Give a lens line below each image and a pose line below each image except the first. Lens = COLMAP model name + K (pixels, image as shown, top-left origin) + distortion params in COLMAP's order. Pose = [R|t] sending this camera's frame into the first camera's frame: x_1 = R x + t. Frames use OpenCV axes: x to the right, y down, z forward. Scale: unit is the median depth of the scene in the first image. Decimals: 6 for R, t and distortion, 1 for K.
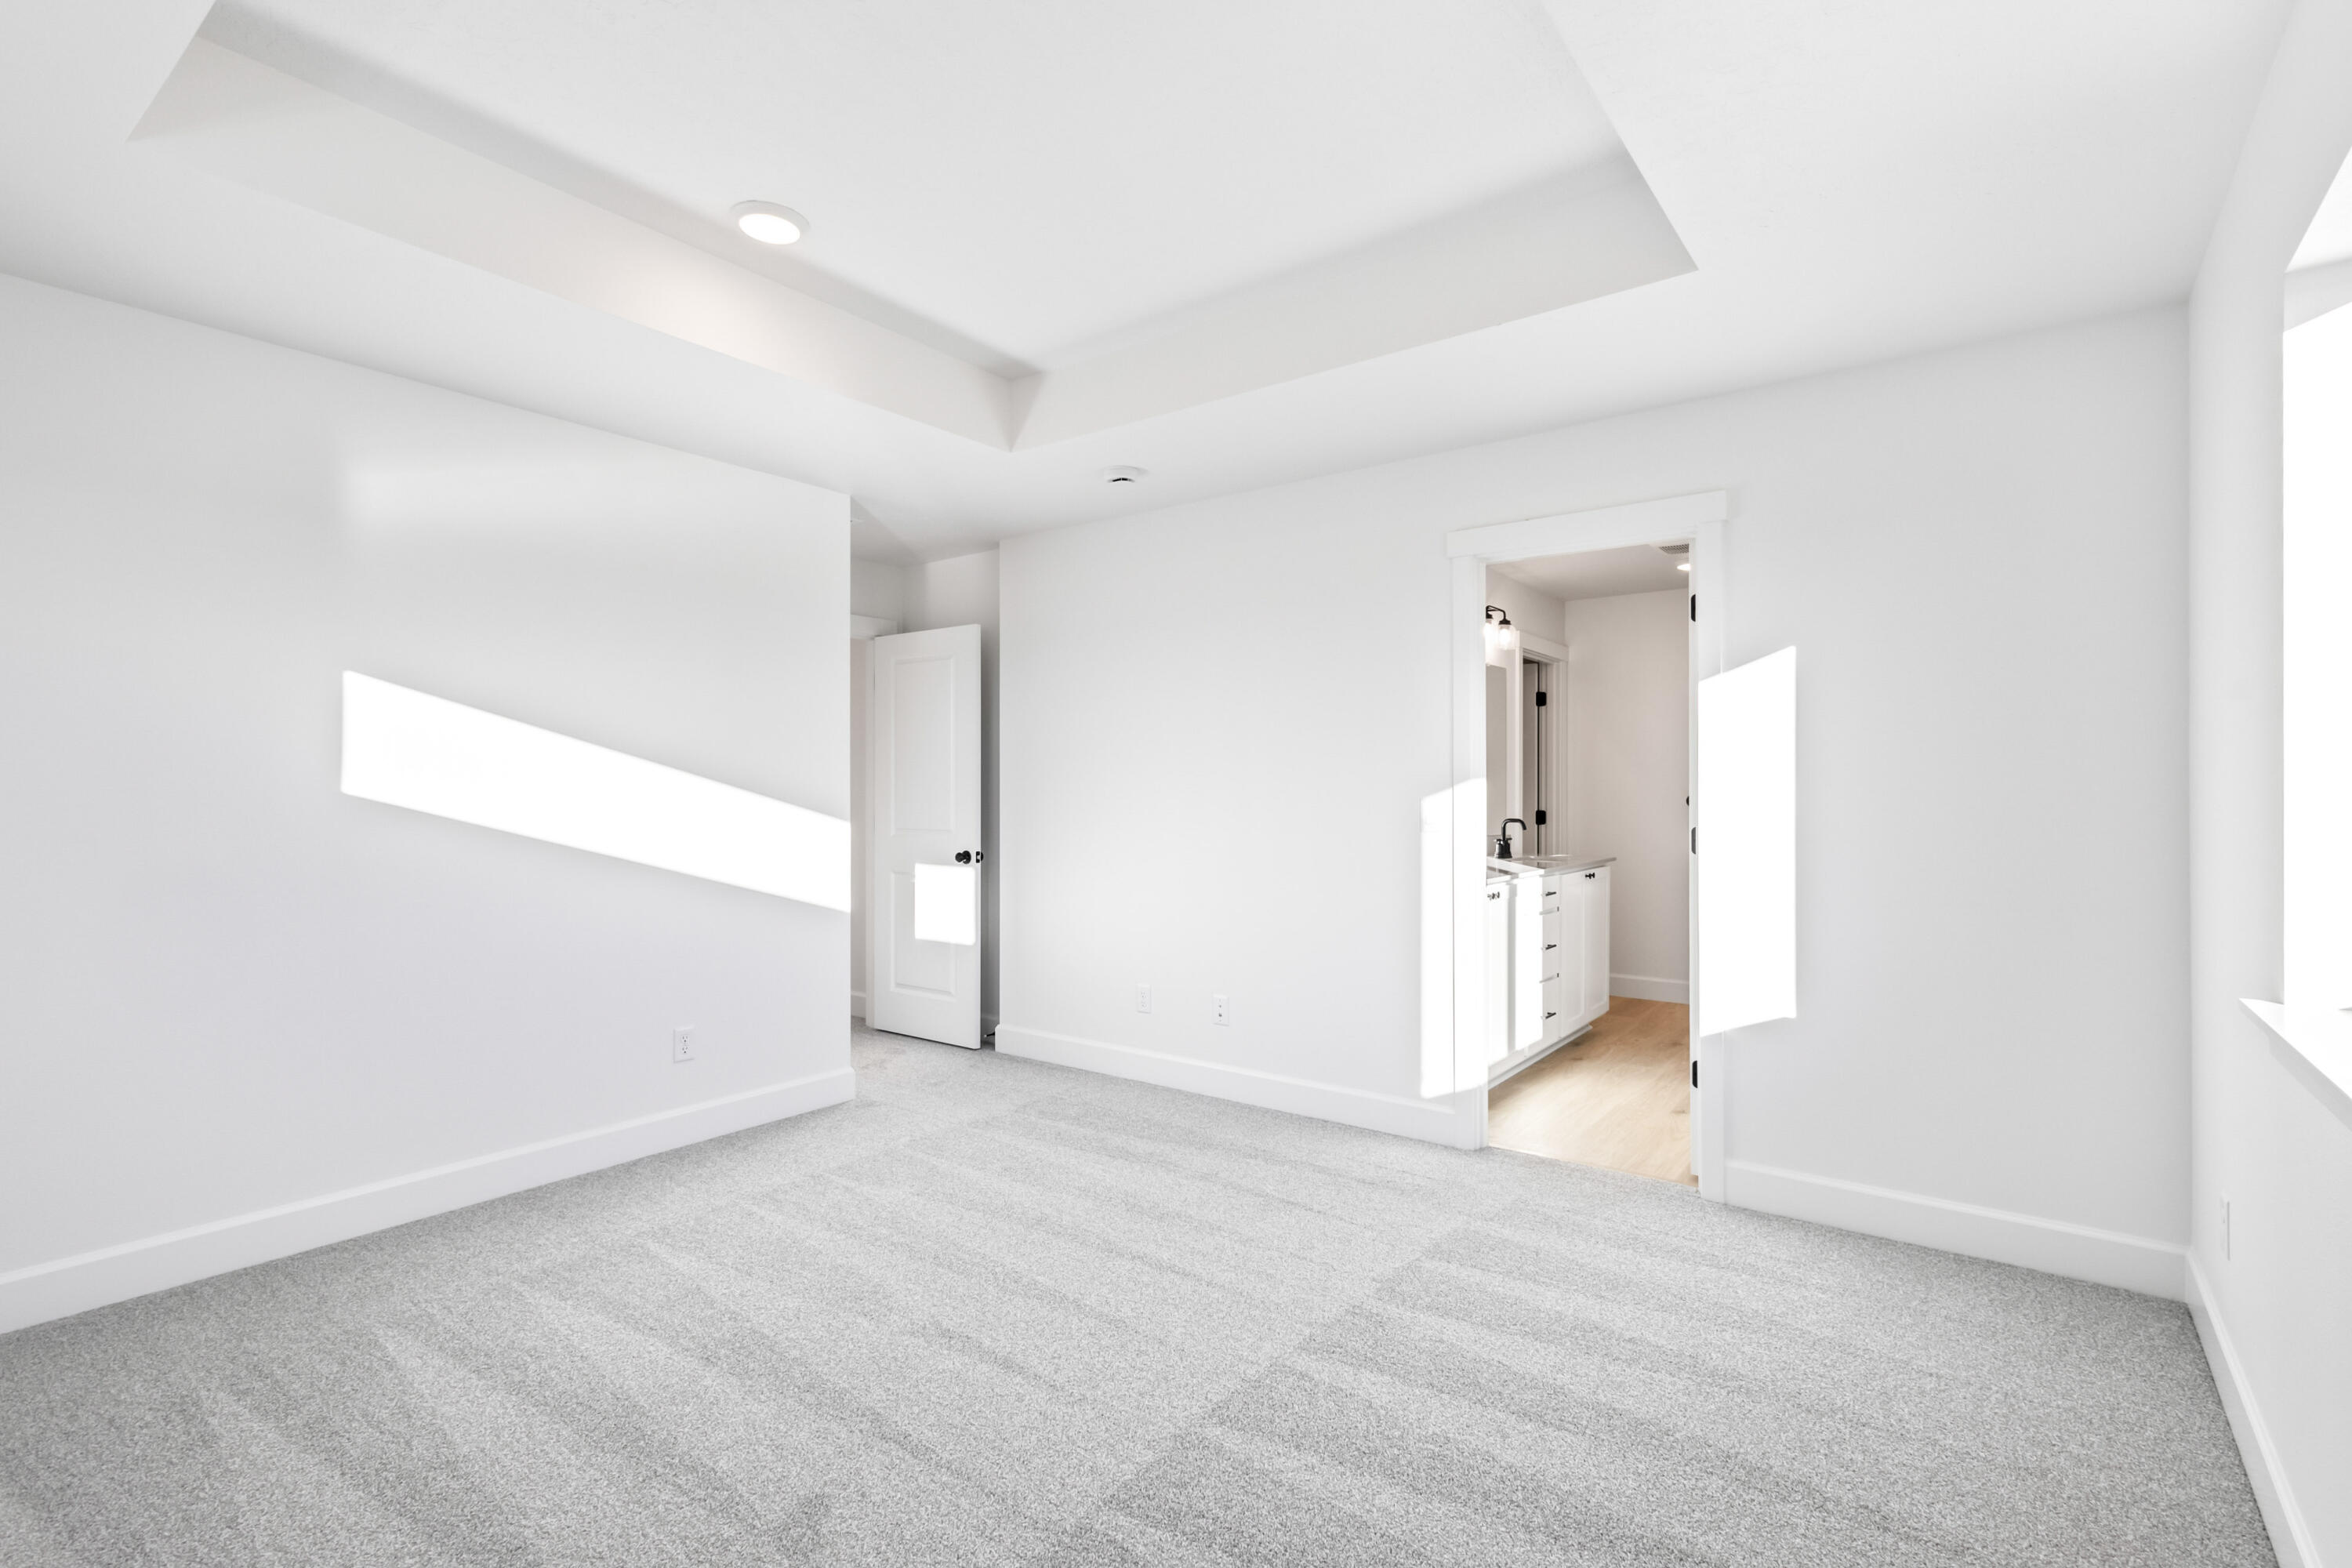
lens RADIAL K [[1093.5, 0, 1176.0], [0, 1093.5, 784.0], [0, 0, 1]] dist [-0.003745, -0.000416]
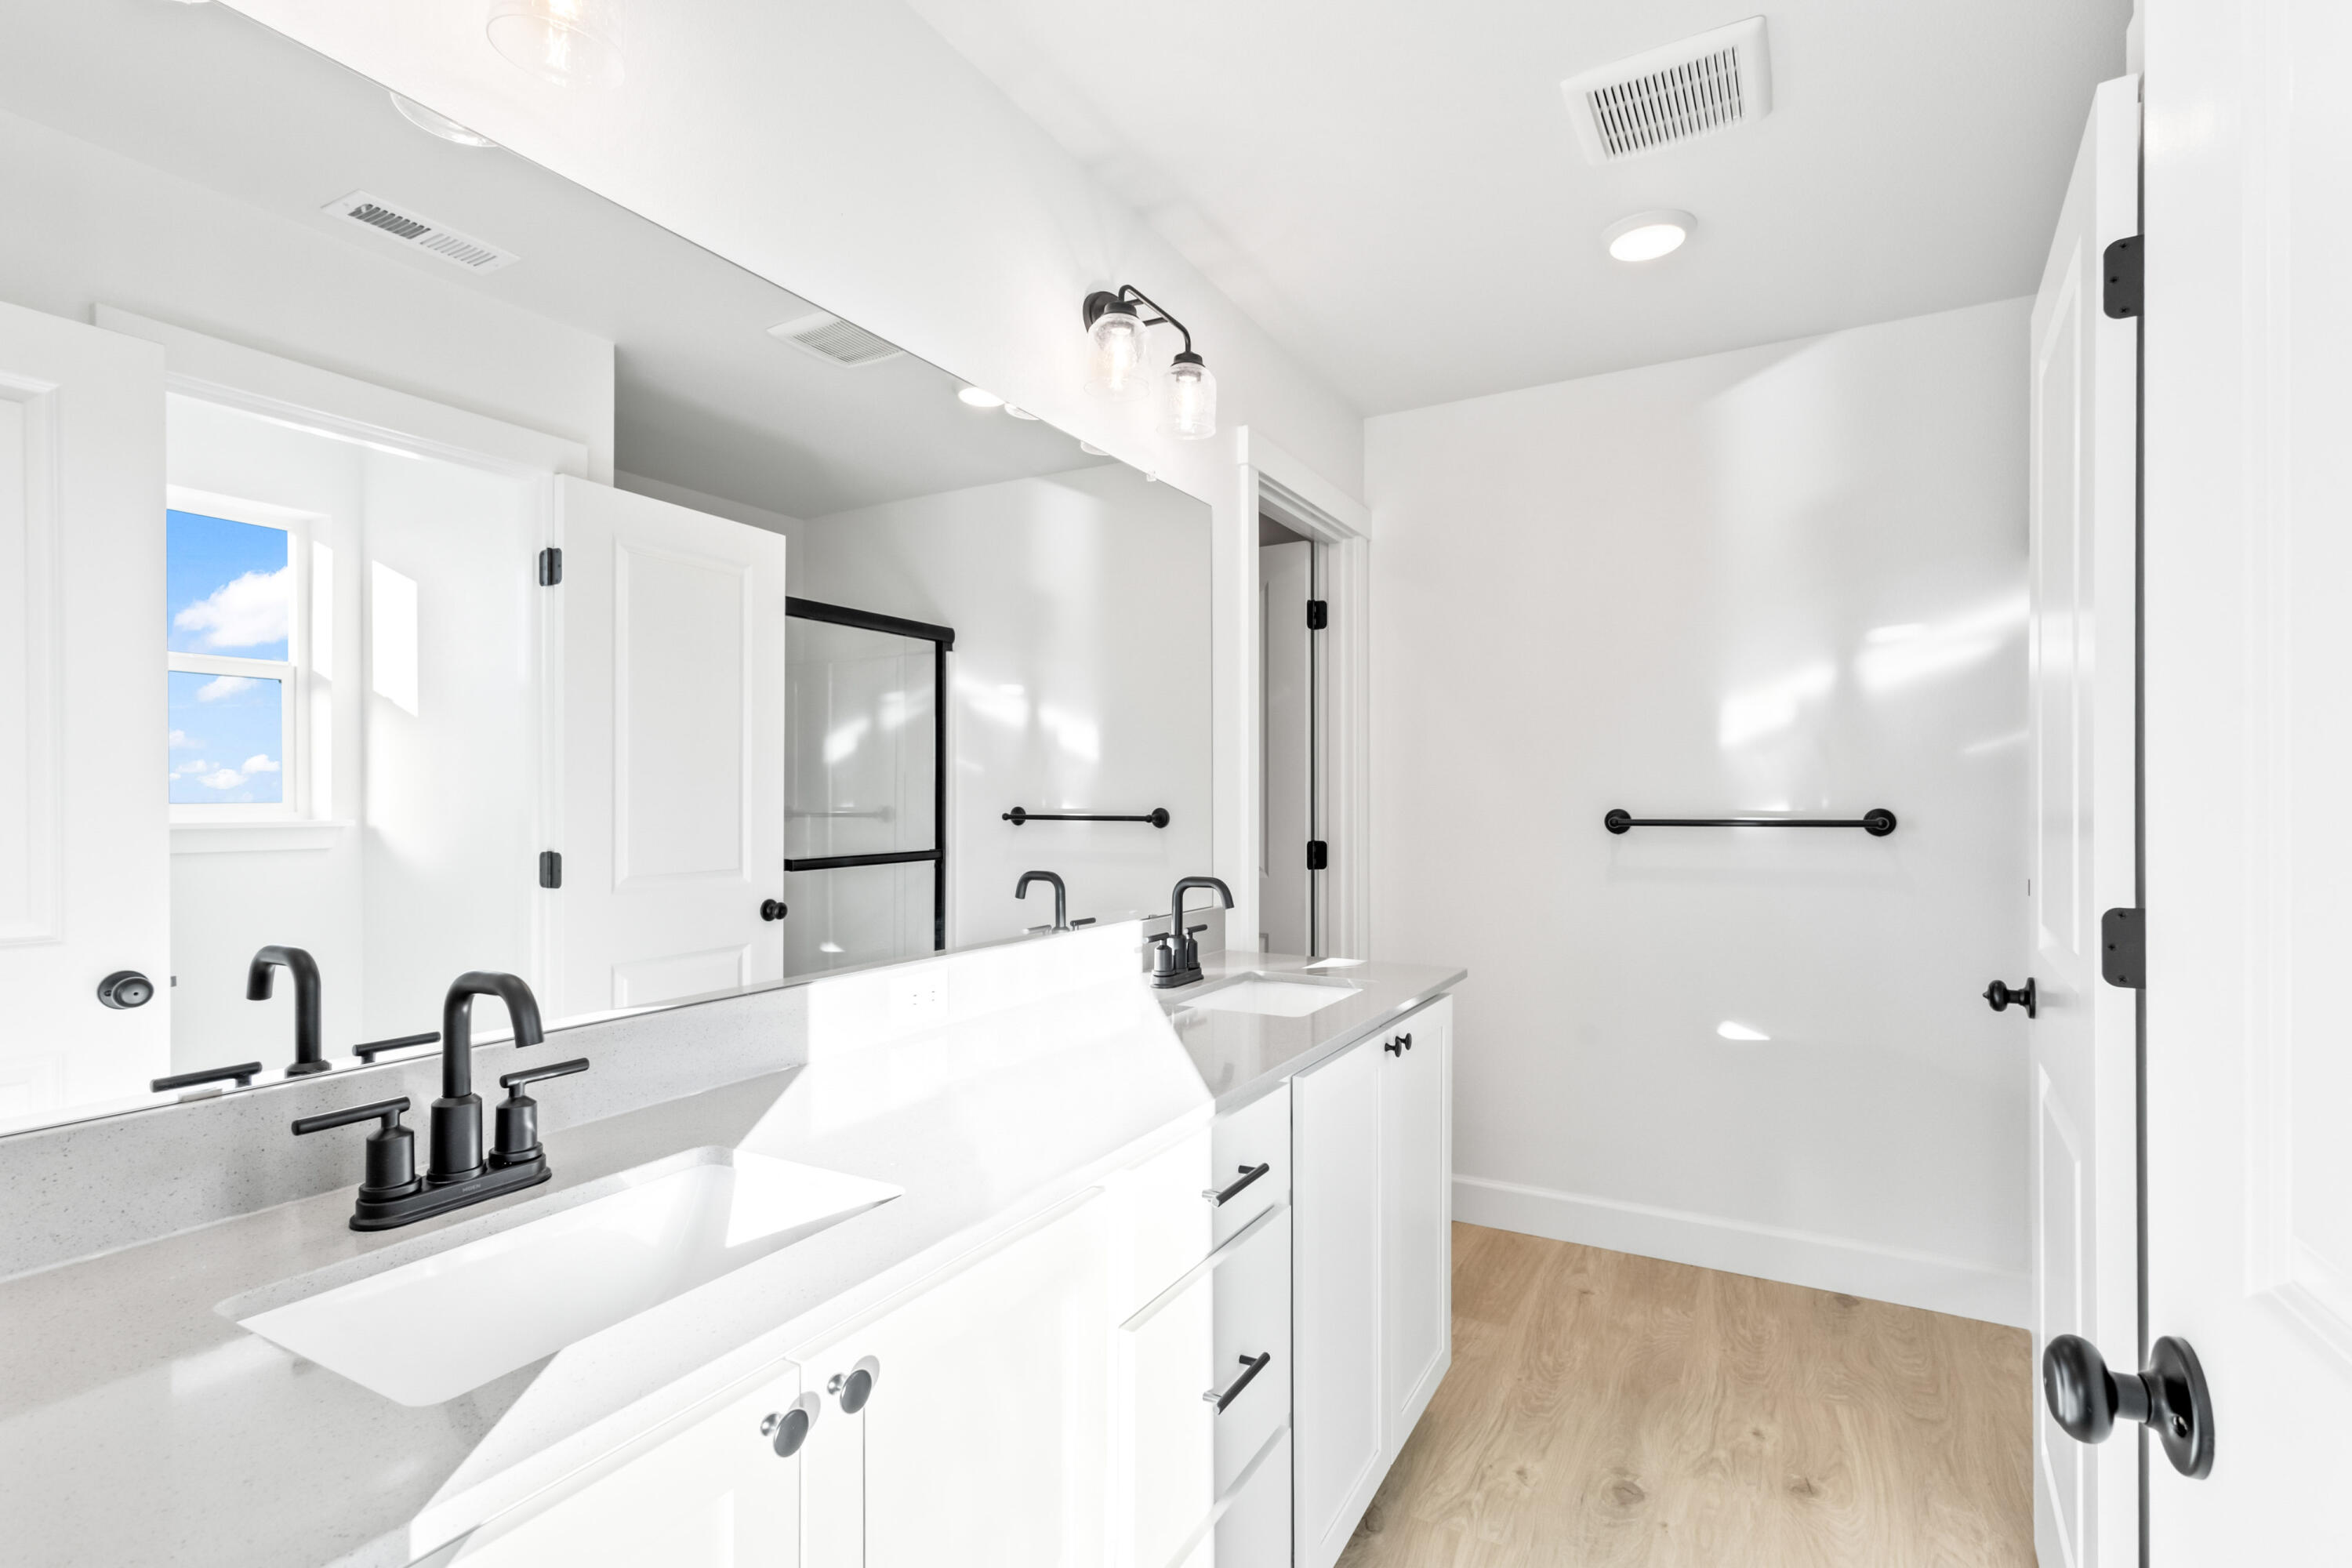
lens RADIAL K [[1093.5, 0, 1176.0], [0, 1093.5, 784.0], [0, 0, 1]] dist [-0.003745, -0.000416]
pose [[0.991235, 0.002826, 0.132079, 0.222794], [-0.001458, 0.999944, -0.010453, 0.004123], [-0.132101, 0.010169, 0.991184, 0.562728]]
